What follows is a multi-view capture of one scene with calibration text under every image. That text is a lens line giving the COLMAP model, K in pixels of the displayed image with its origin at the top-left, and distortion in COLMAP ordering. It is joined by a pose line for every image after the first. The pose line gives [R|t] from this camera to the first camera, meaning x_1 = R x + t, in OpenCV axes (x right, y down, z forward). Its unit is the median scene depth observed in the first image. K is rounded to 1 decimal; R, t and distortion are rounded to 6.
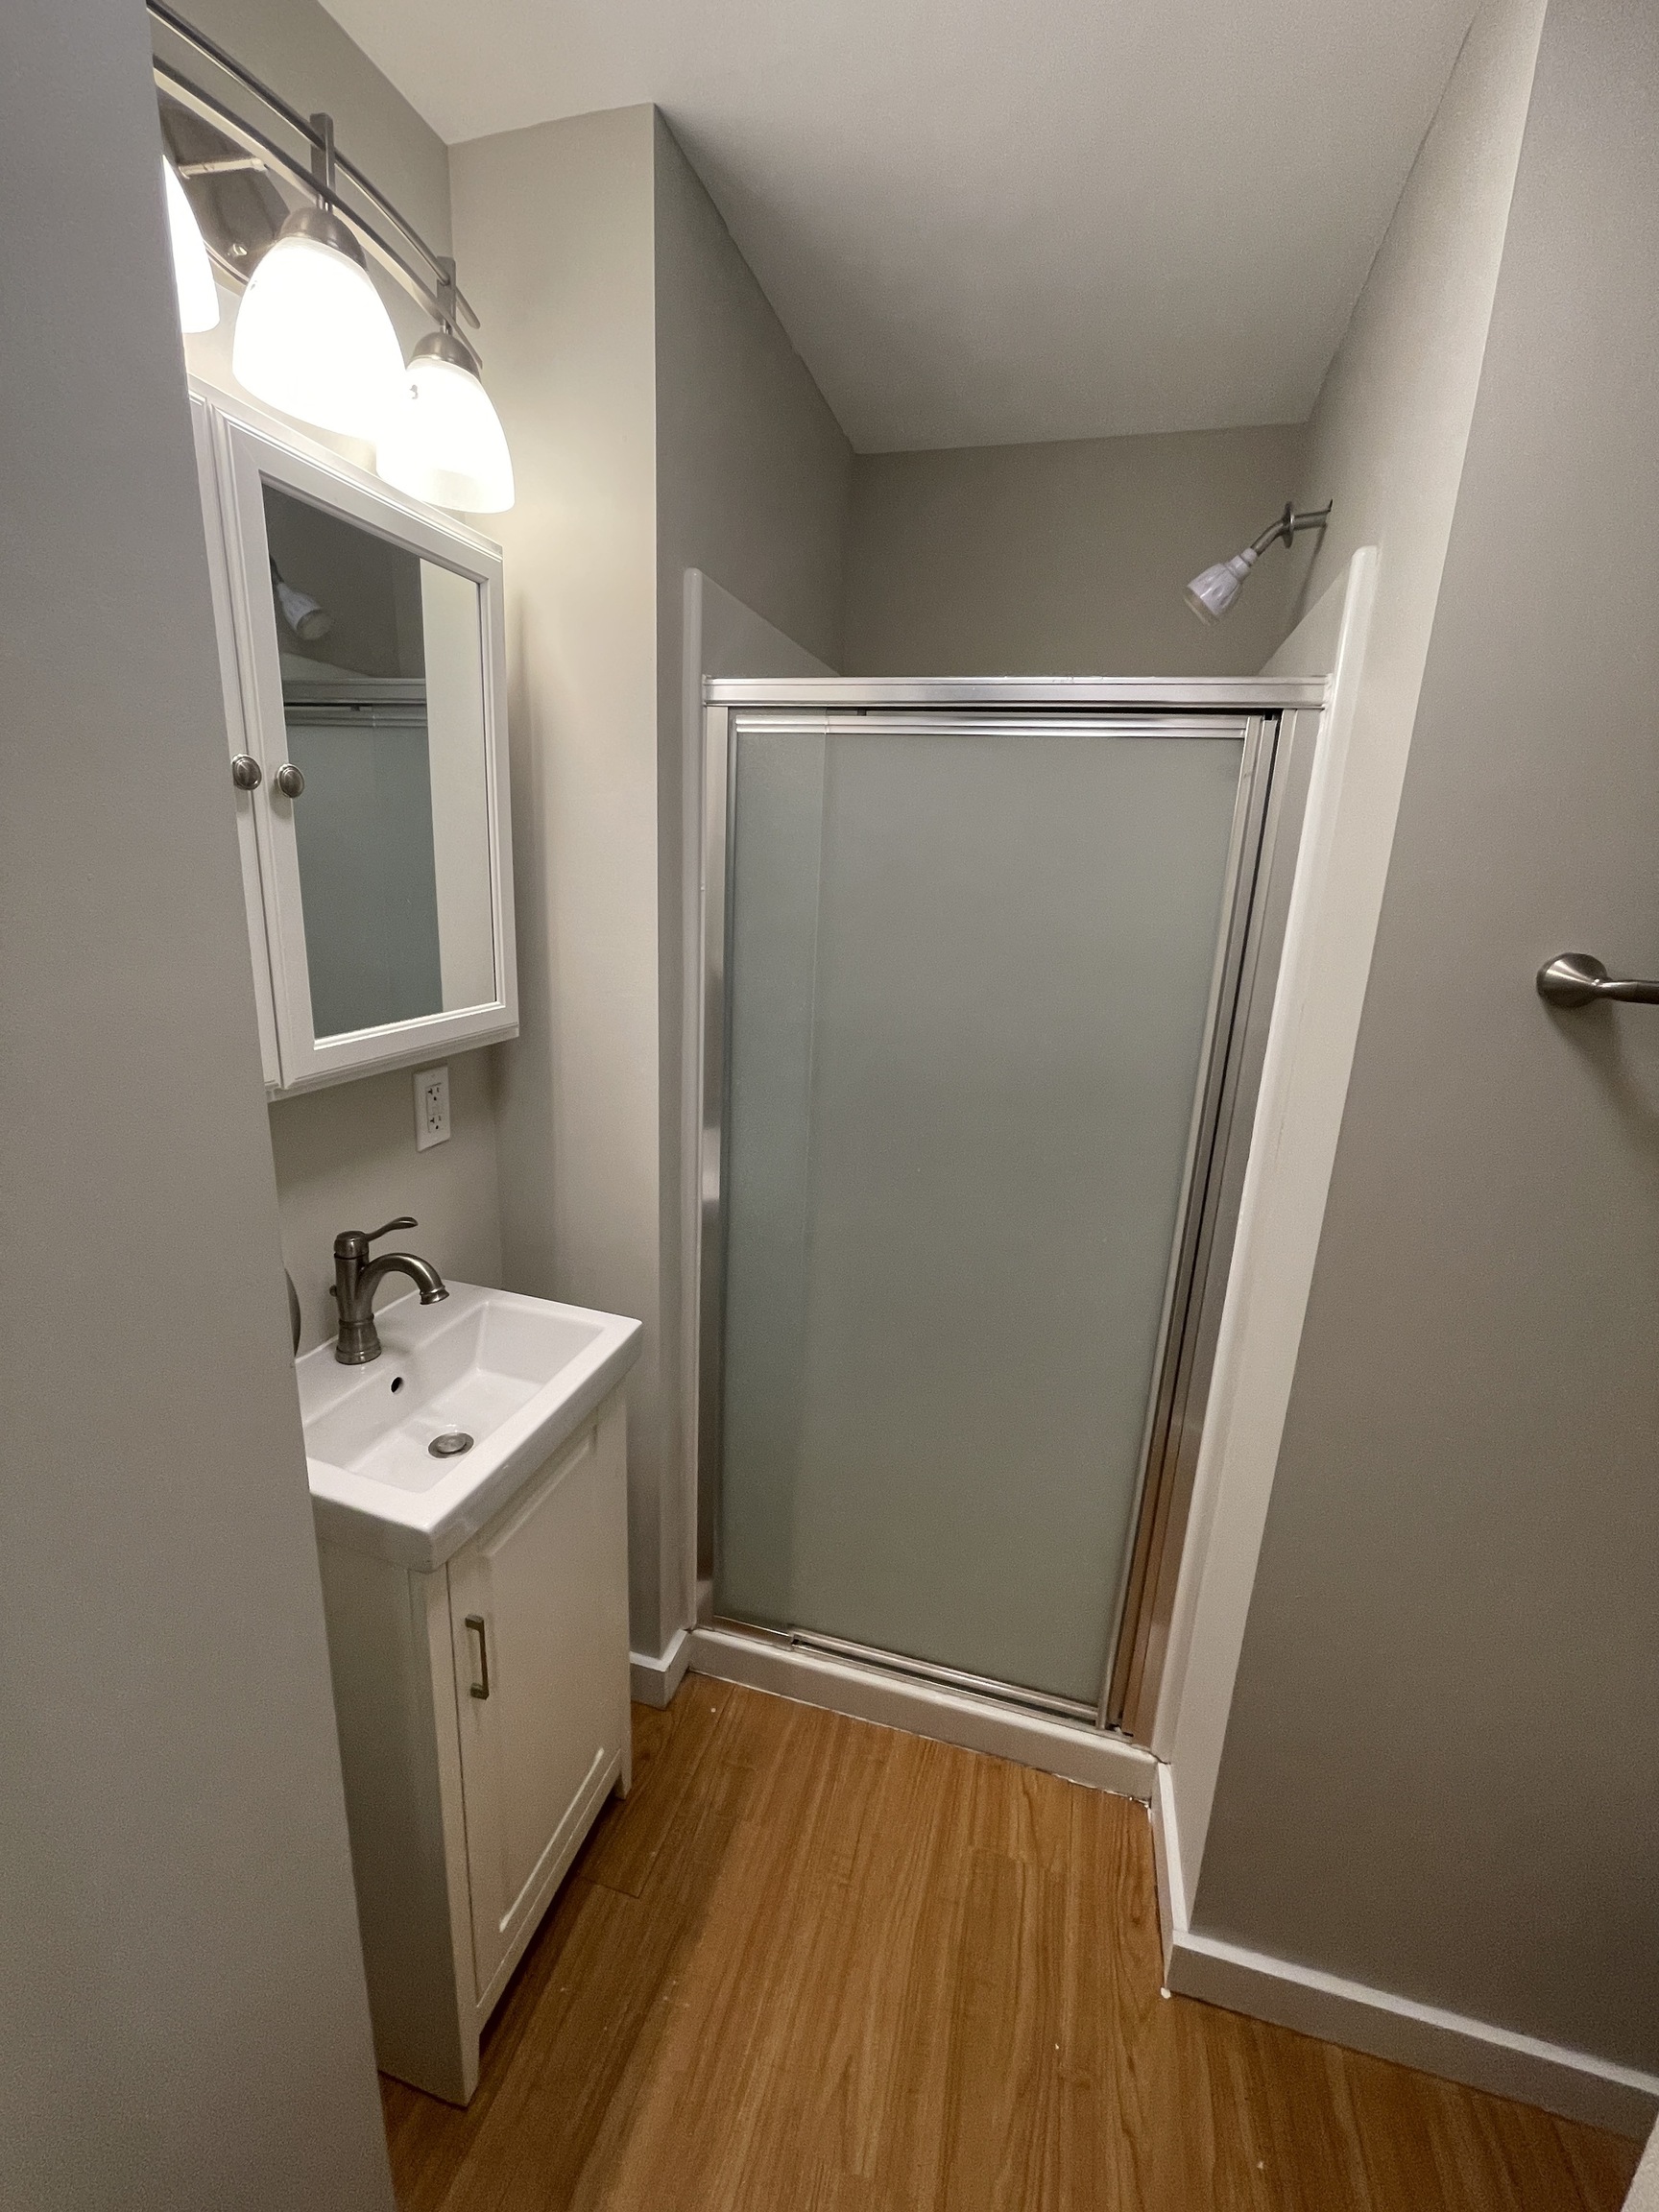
lens RADIAL K [[892.3, 0, 843.5], [0, 892.3, 1101.1], [0, 0, 1]] dist [-0.004792, -0.000660]
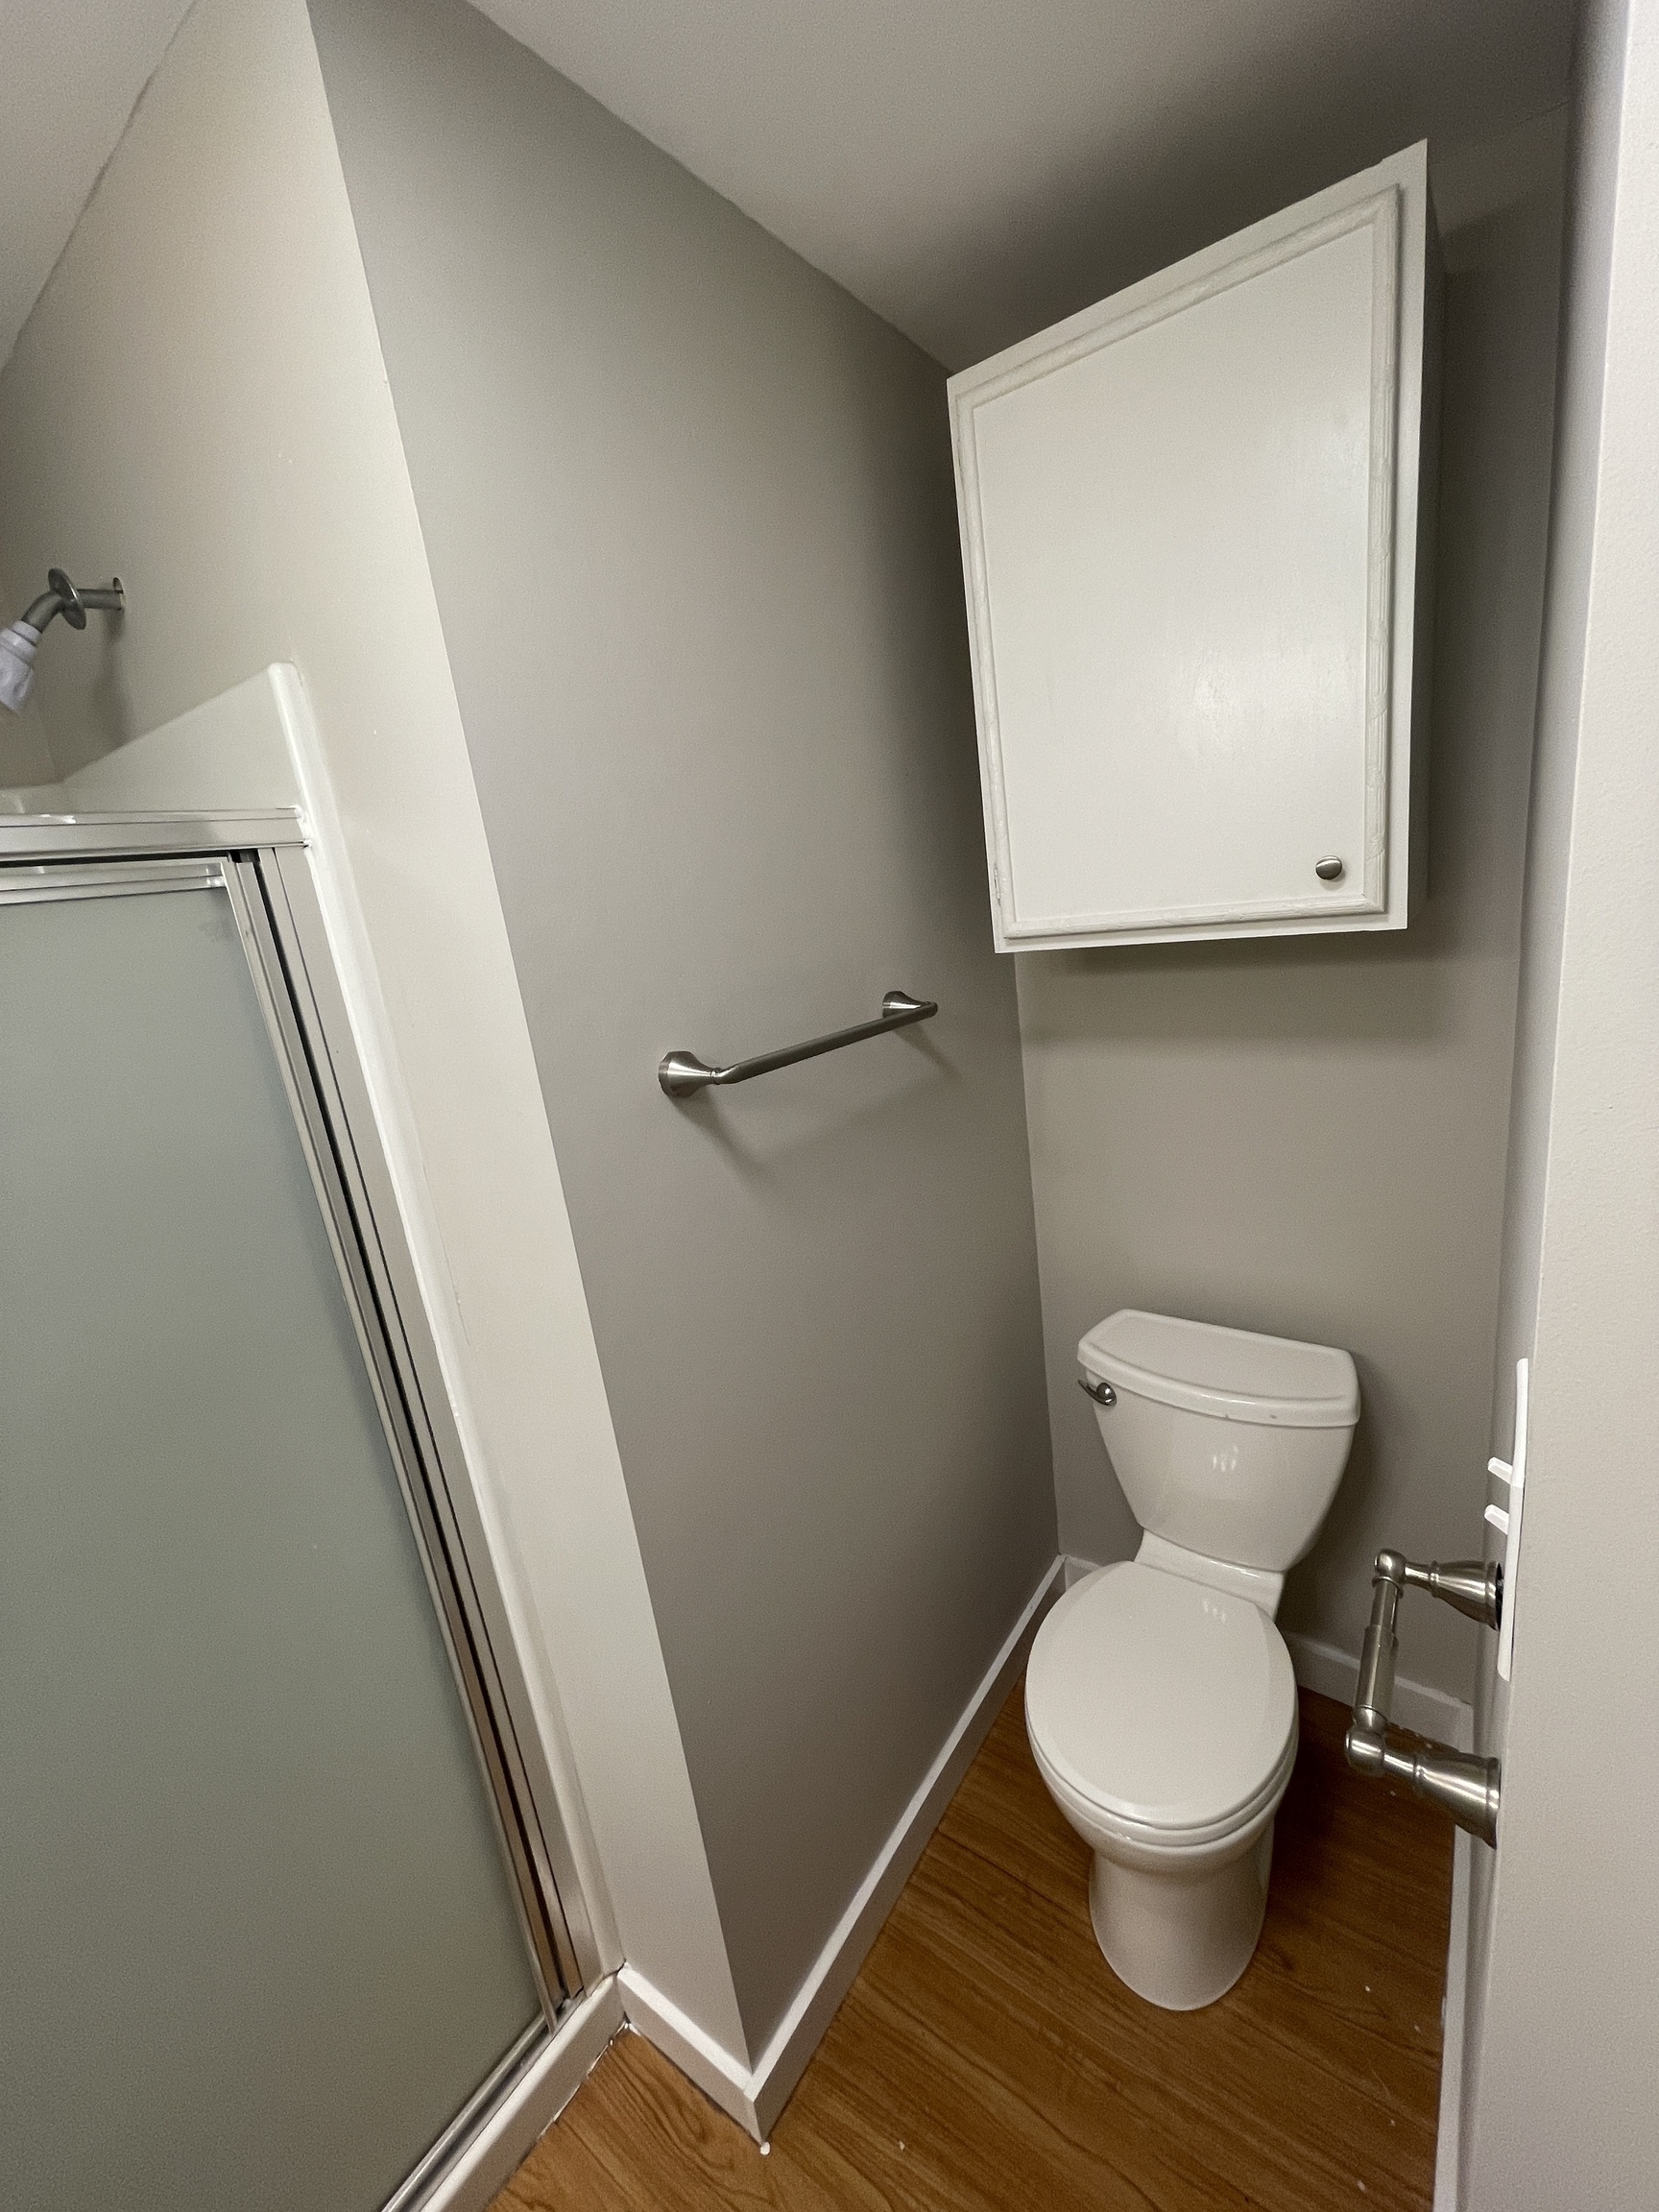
lens RADIAL K [[892.3, 0, 837.8], [0, 892.3, 1094.4], [0, 0, 1]] dist [-0.004792, -0.000660]
pose [[0.345710, -0.312937, 0.884621, -0.094509], [0.366644, 0.912854, 0.179640, -0.166728], [-0.863746, 0.262237, 0.430319, 0.228318]]
